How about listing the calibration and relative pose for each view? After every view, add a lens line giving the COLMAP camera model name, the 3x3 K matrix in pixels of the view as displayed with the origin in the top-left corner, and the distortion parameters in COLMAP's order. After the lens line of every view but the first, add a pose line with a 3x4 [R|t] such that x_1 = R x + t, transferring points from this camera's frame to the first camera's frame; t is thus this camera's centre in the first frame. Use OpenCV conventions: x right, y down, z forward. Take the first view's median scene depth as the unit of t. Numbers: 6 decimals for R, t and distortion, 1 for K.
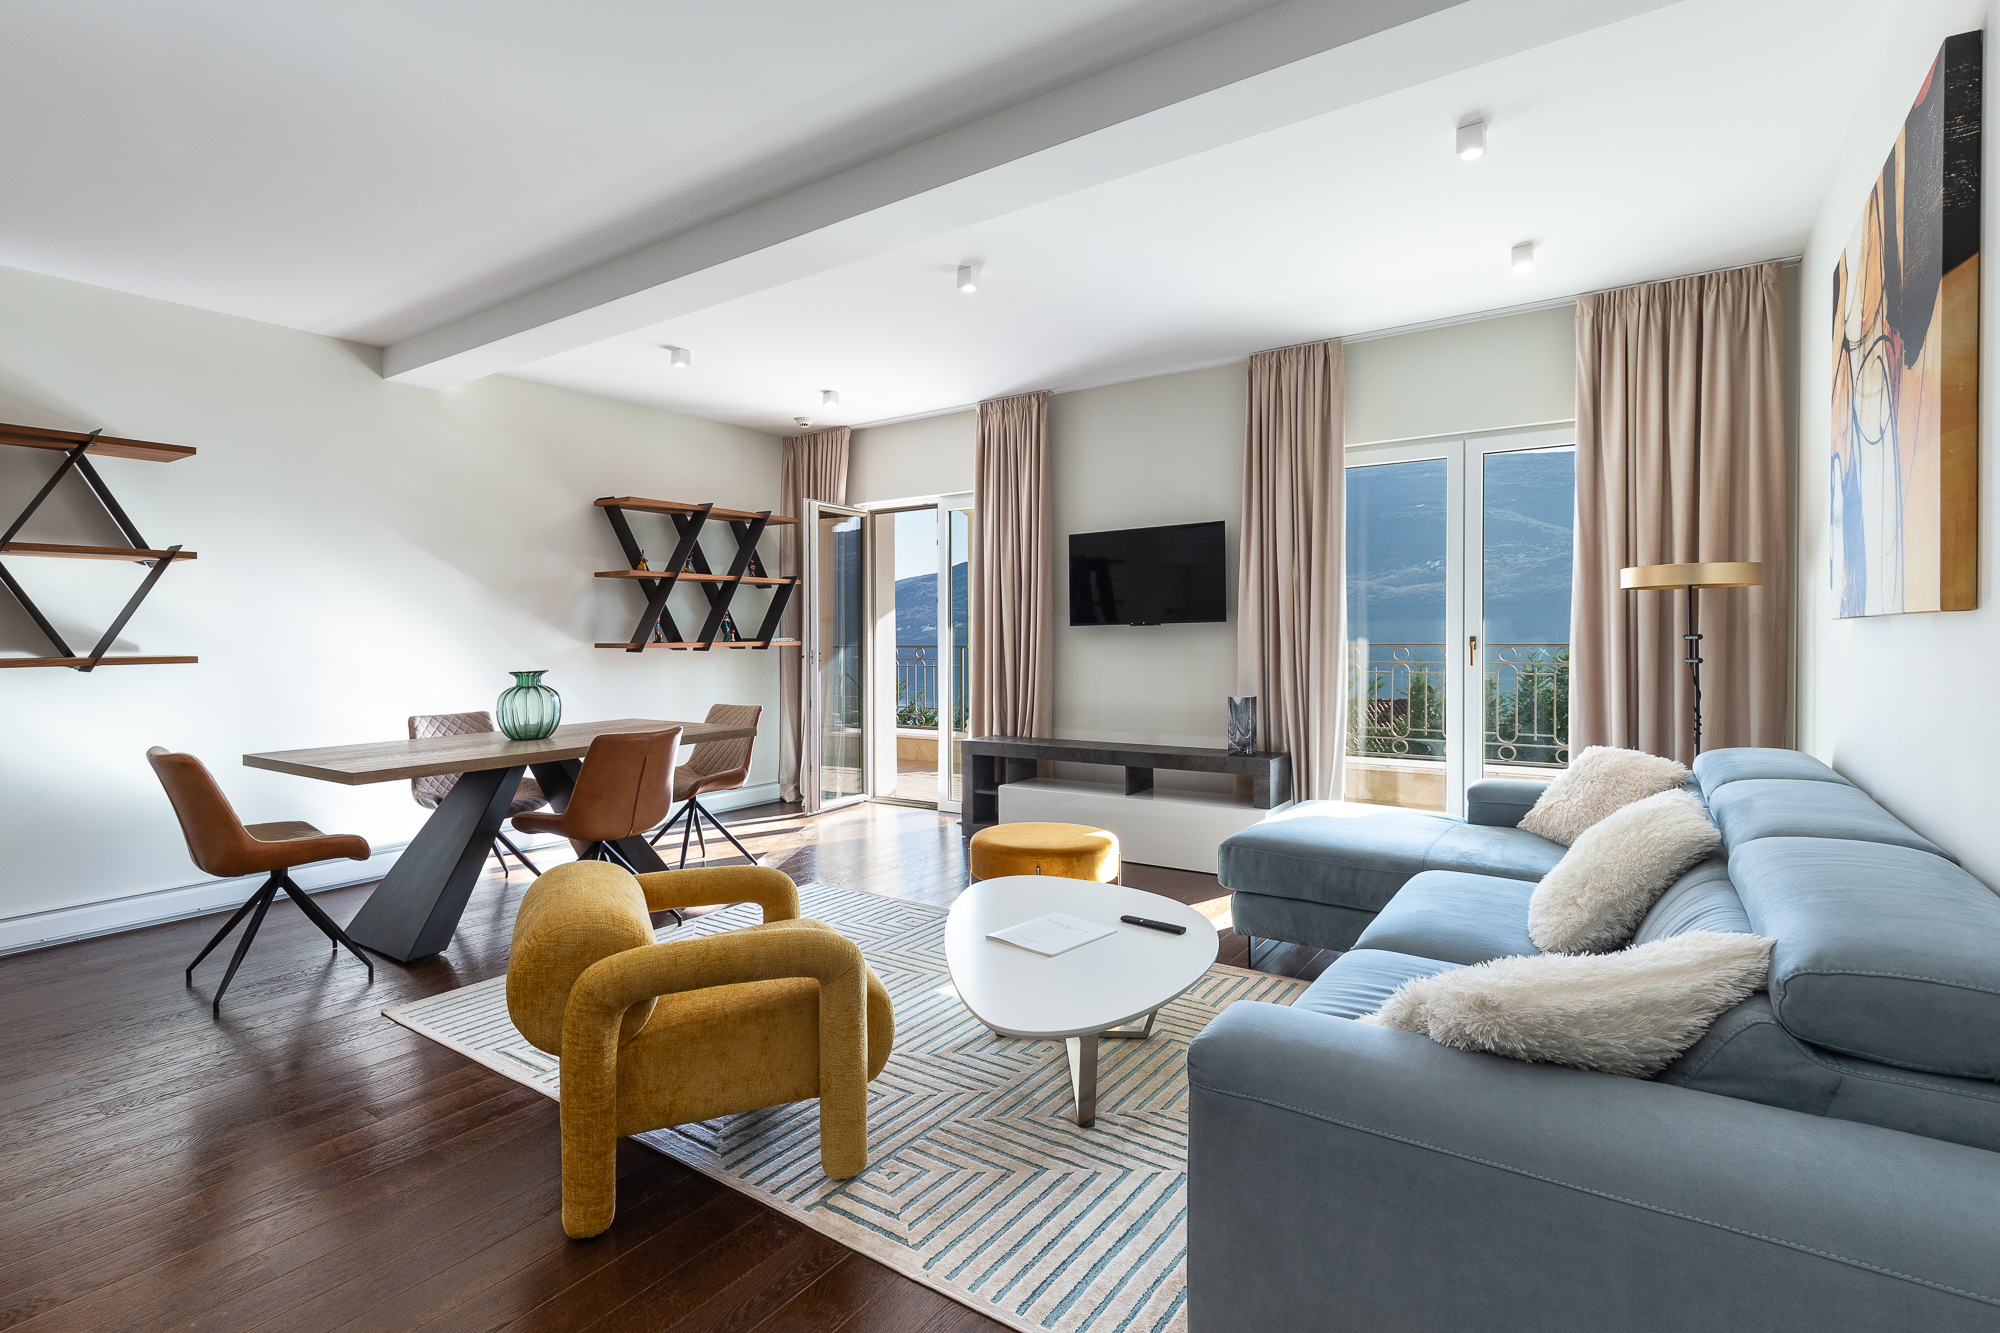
lens RADIAL K [[989.4, 0, 946.9], [0, 989.4, 633.9], [0, 0, 1]] dist [-0.000680, 0.000145]
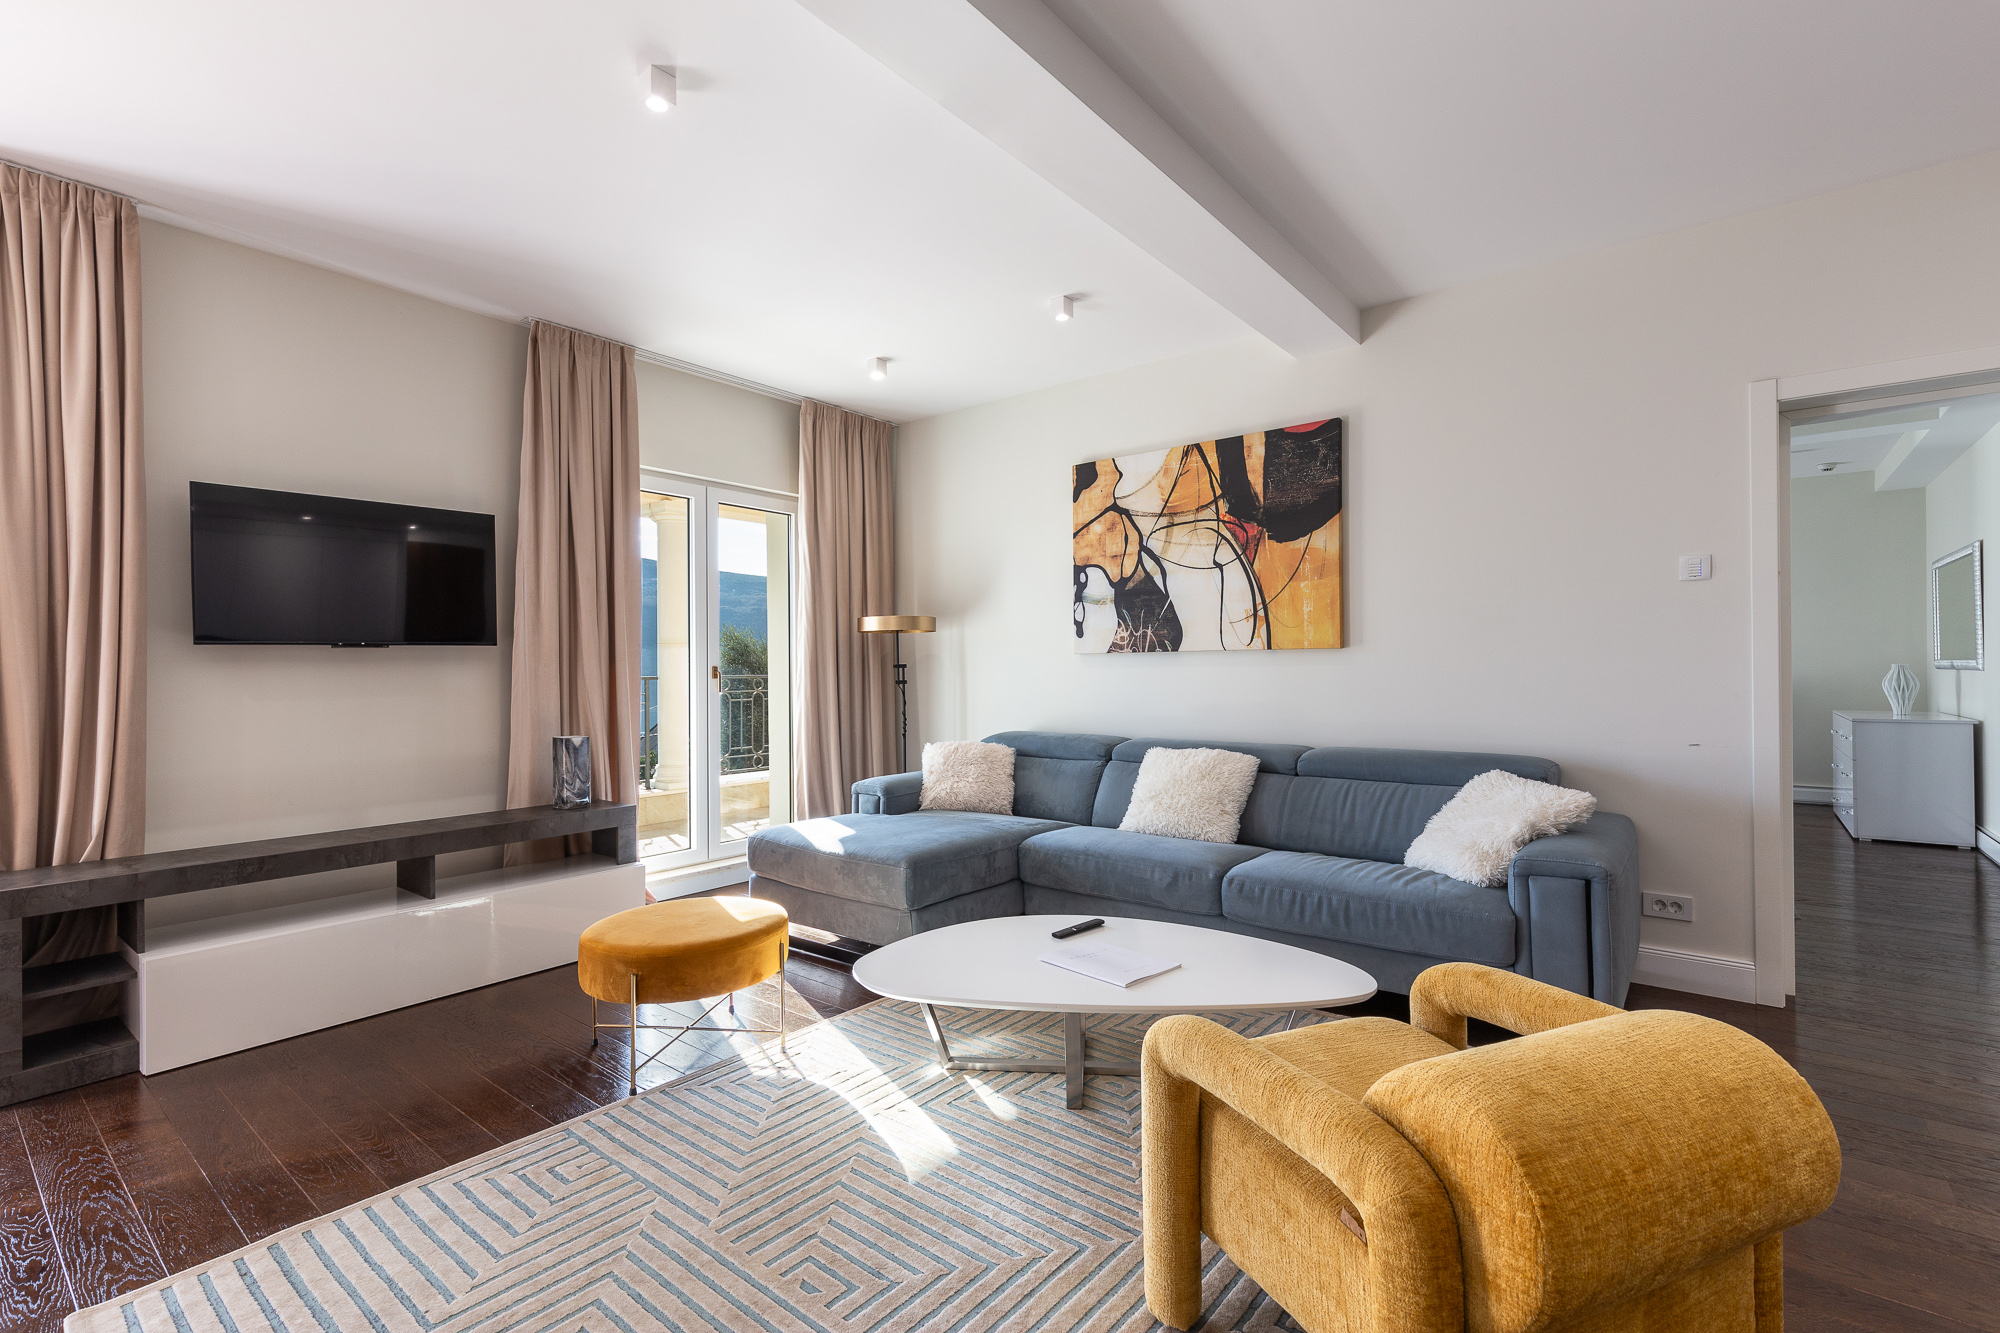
lens RADIAL K [[904.4, 0, 1025.7], [0, 904.4, 668.6], [0, 0, 1]] dist [0.001260, 0.000807]
pose [[0.025839, 0.006259, 0.999647, -0.415994], [0.003399, 0.999974, -0.006349, 0.010949], [-0.999660, 0.003562, 0.025817, 0.565438]]
